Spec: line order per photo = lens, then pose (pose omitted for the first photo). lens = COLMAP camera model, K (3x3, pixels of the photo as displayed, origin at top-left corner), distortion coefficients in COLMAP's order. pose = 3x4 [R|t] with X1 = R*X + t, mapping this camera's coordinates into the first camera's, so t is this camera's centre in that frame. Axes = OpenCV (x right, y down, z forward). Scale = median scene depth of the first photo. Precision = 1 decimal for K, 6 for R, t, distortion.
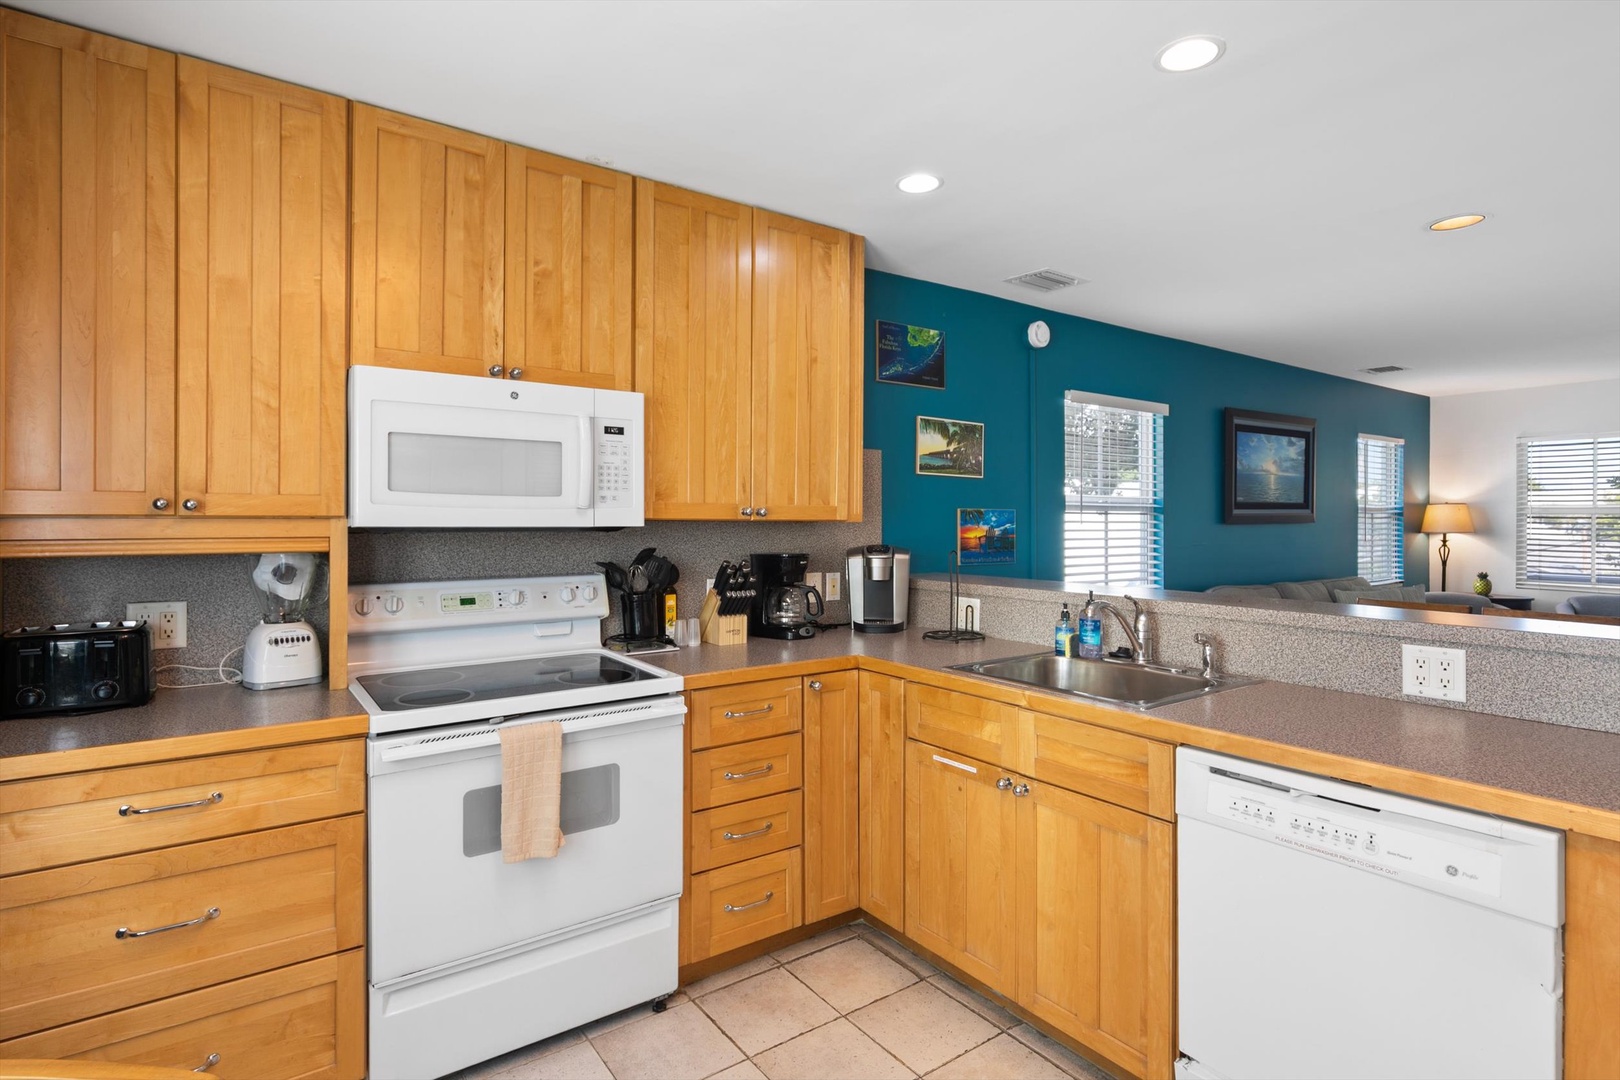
lens RADIAL K [[809.0, 0, 784.4], [0, 809.0, 524.2], [0, 0, 1]] dist [0.000835, -0.000150]
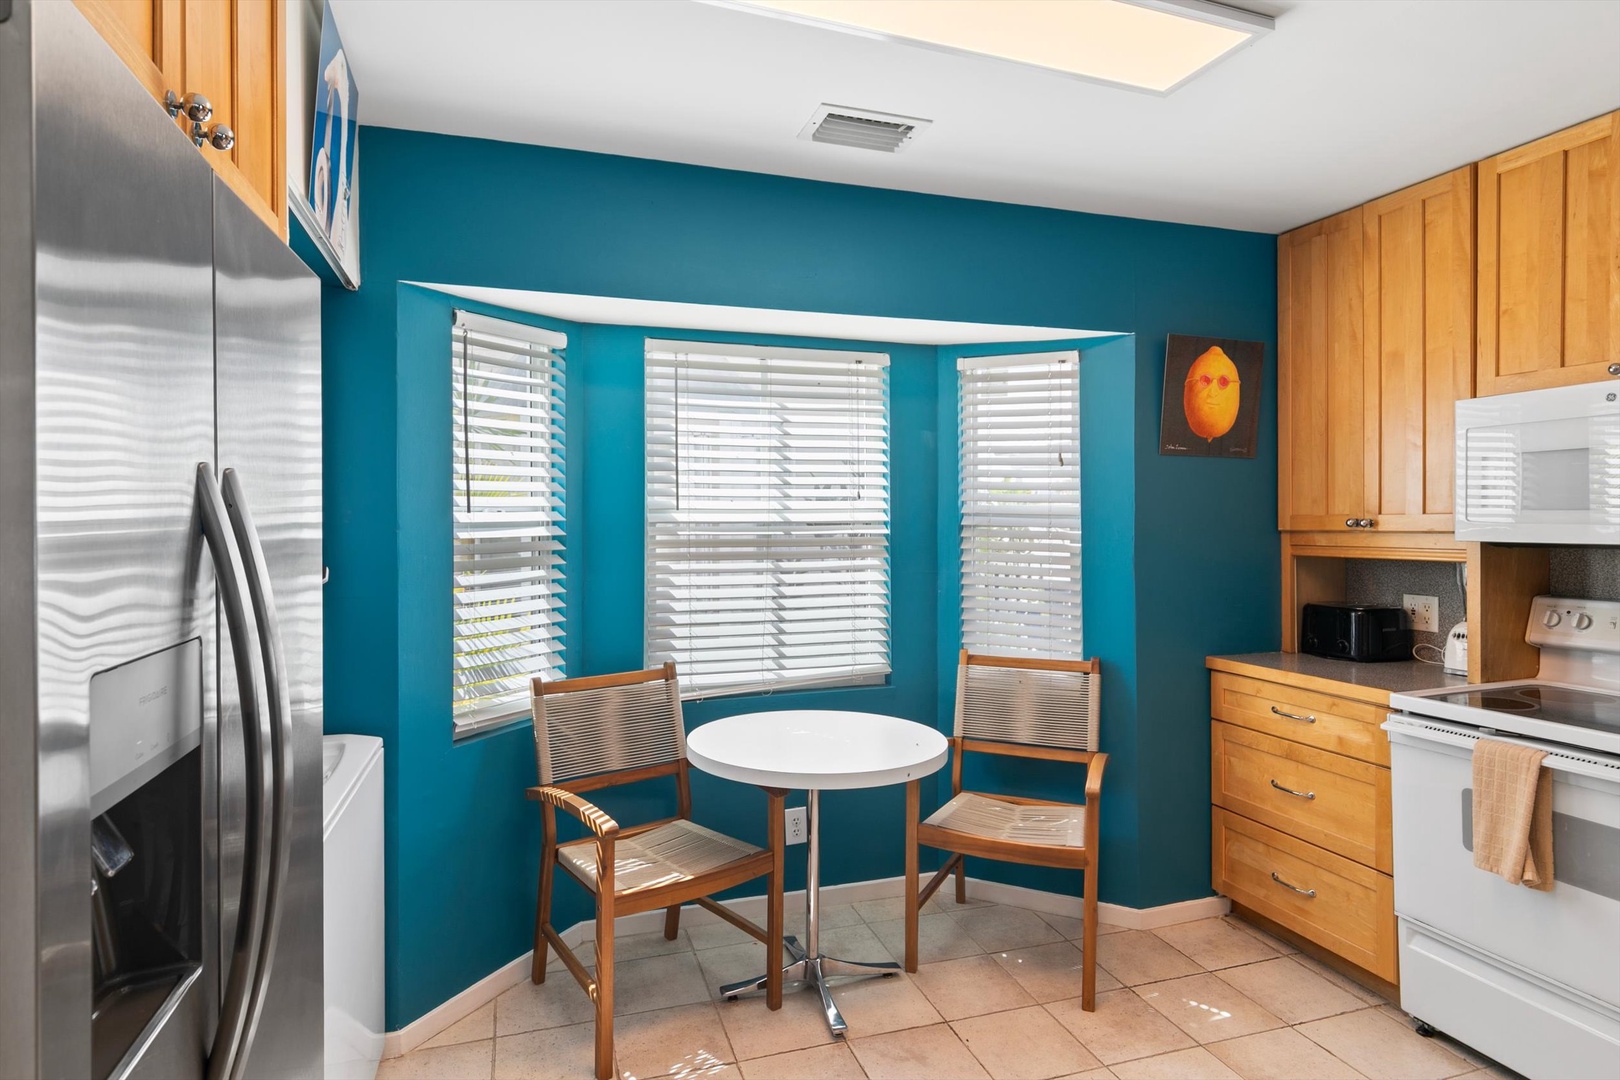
lens RADIAL K [[871.0, 0, 800.0], [0, 871.0, 523.8], [0, 0, 1]] dist [0.004934, -0.000858]
pose [[-0.295176, 0.000411, -0.955443, 0.727889], [0.000156, 1.000000, 0.000382, -0.017290], [0.955443, -0.000036, -0.295176, 0.366177]]
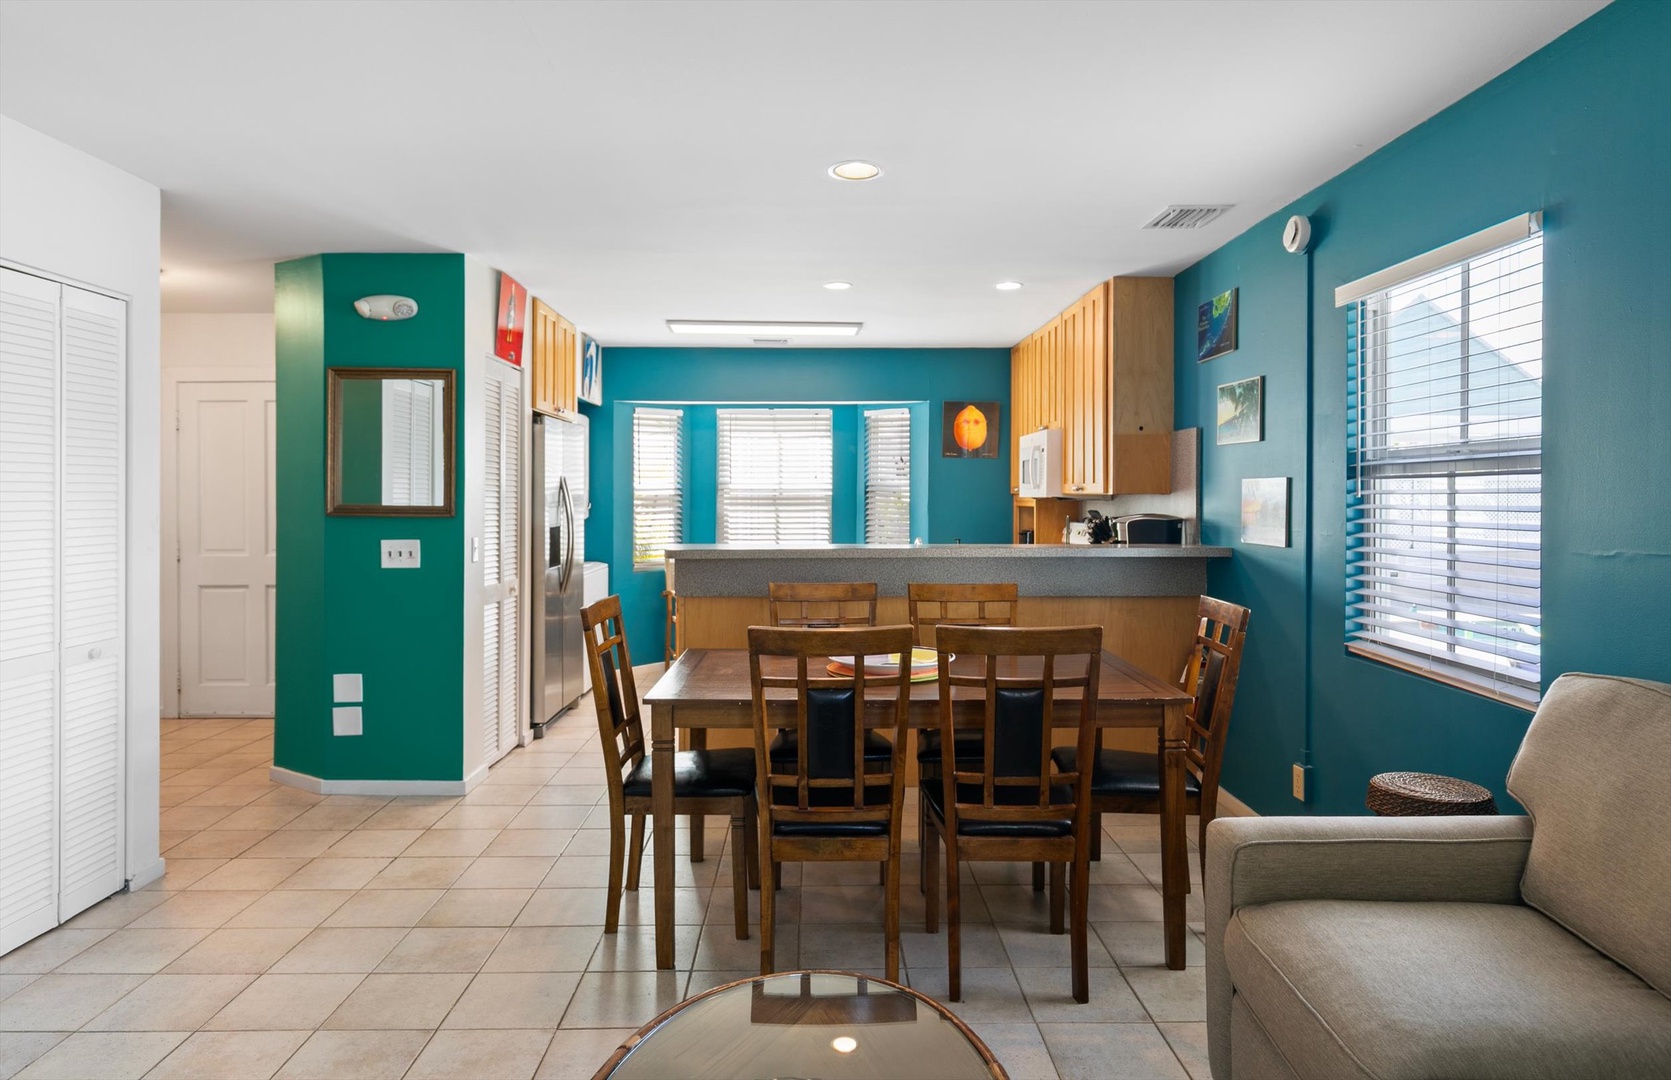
lens RADIAL K [[916.4, 0, 829.2], [0, 916.4, 493.6], [0, 0, 1]] dist [-0.035270, -0.000101]
pose [[-0.547770, -0.004362, -0.836618, 1.844383], [-0.004199, 0.999988, -0.002464, 0.001806], [0.836619, 0.002164, -0.547782, 1.657786]]
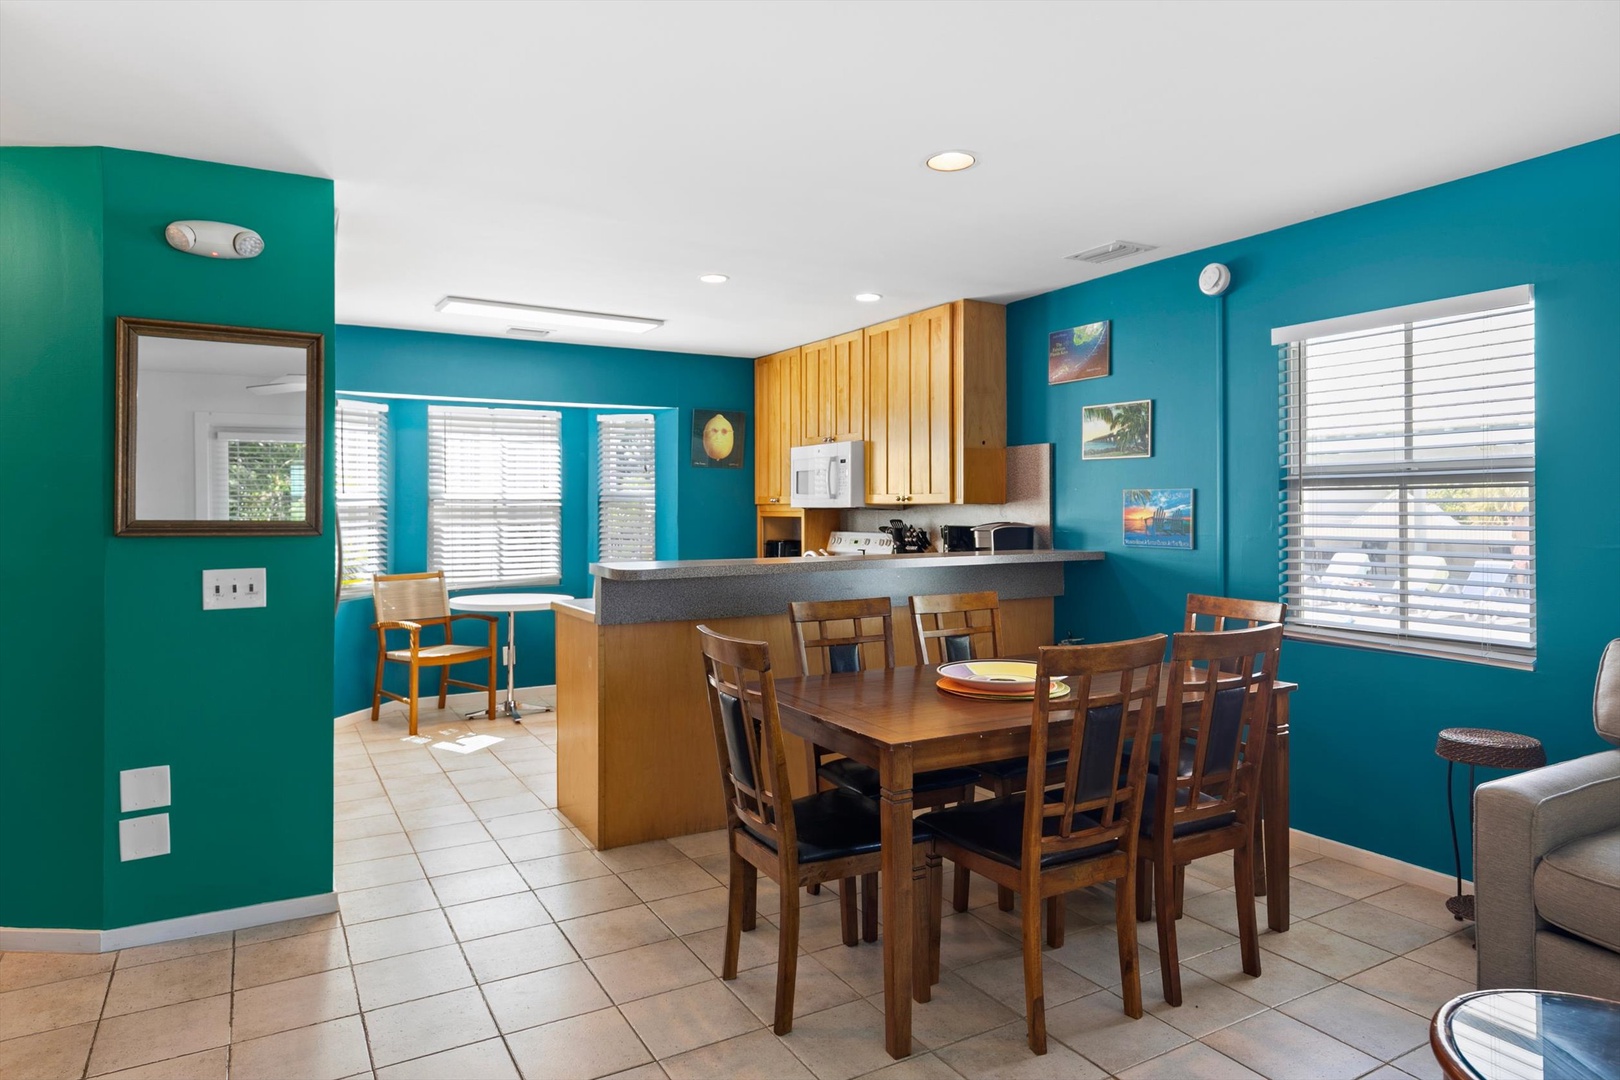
lens RADIAL K [[917.5, 0, 775.3], [0, 917.5, 504.6], [0, 0, 1]] dist [-0.030712, 0.000286]
pose [[-0.100014, -0.004877, -0.994974, 1.970436], [-0.000920, 0.999988, -0.004809, 0.006742], [0.994986, 0.000434, -0.100017, 0.970816]]
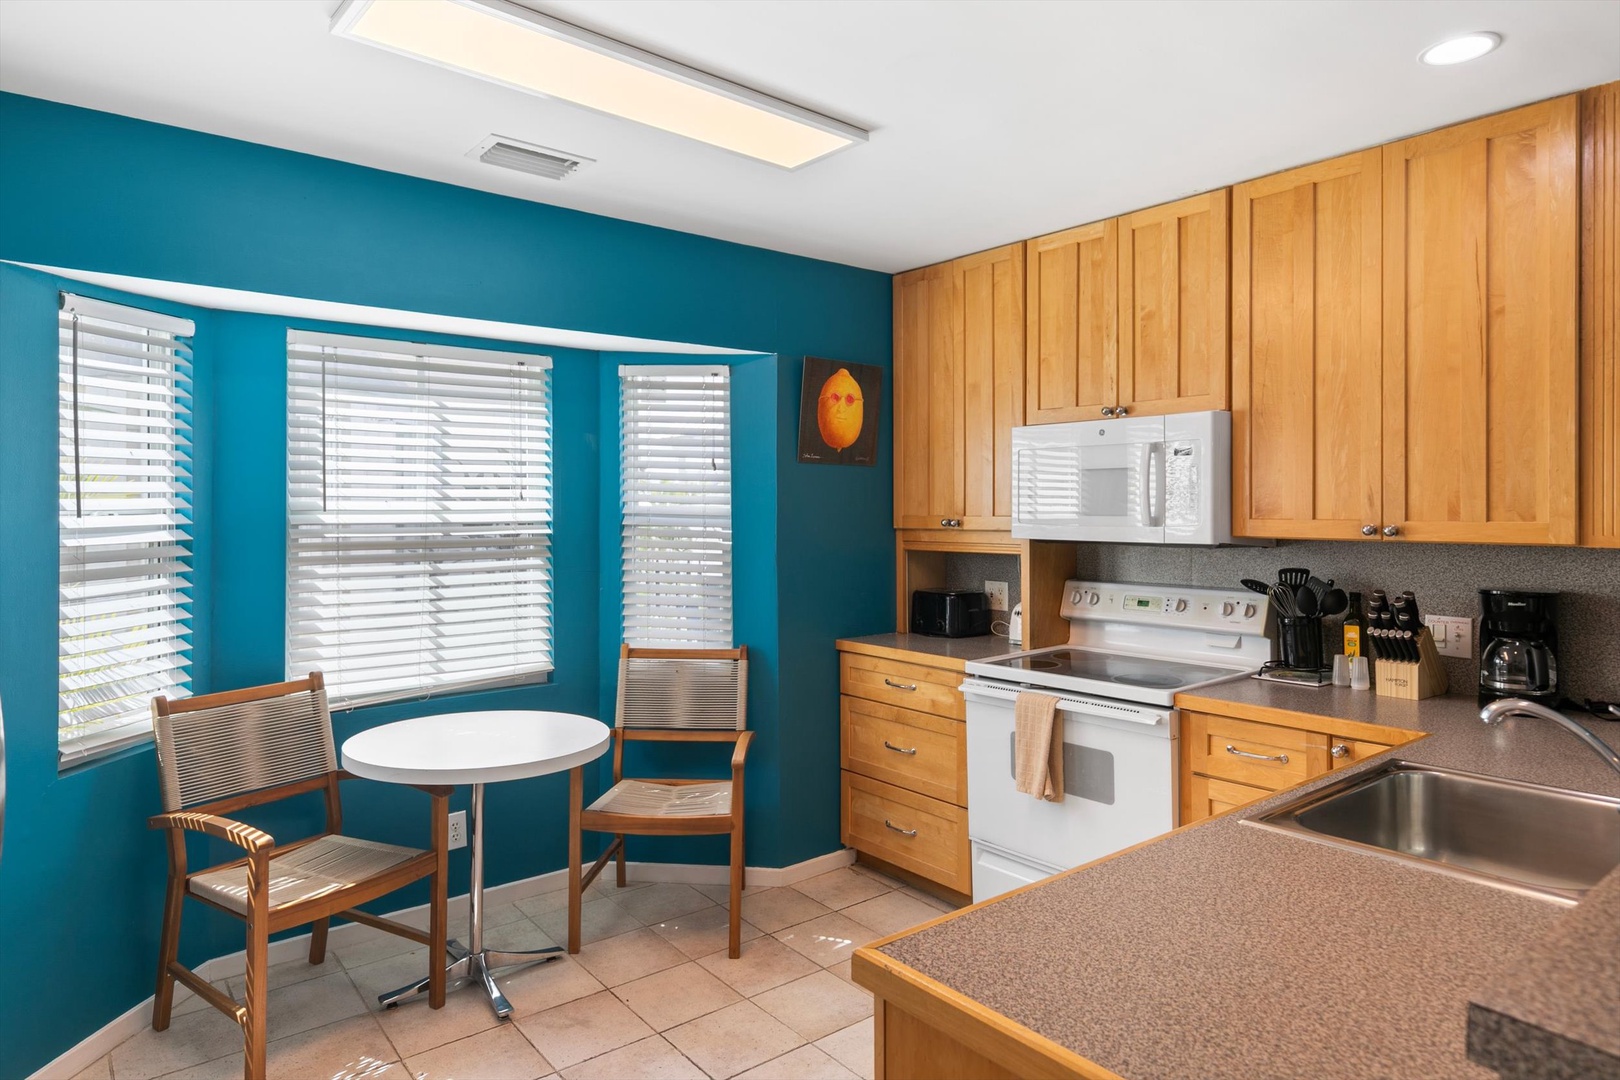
lens RADIAL K [[947.5, 0, 782.9], [0, 947.5, 506.1], [0, 0, 1]] dist [0.001092, -0.001474]
pose [[0.051723, -0.005370, -0.998647, 0.898402], [0.000103, 0.999986, -0.005372, -0.035740], [0.998661, 0.000175, 0.051722, 0.385410]]
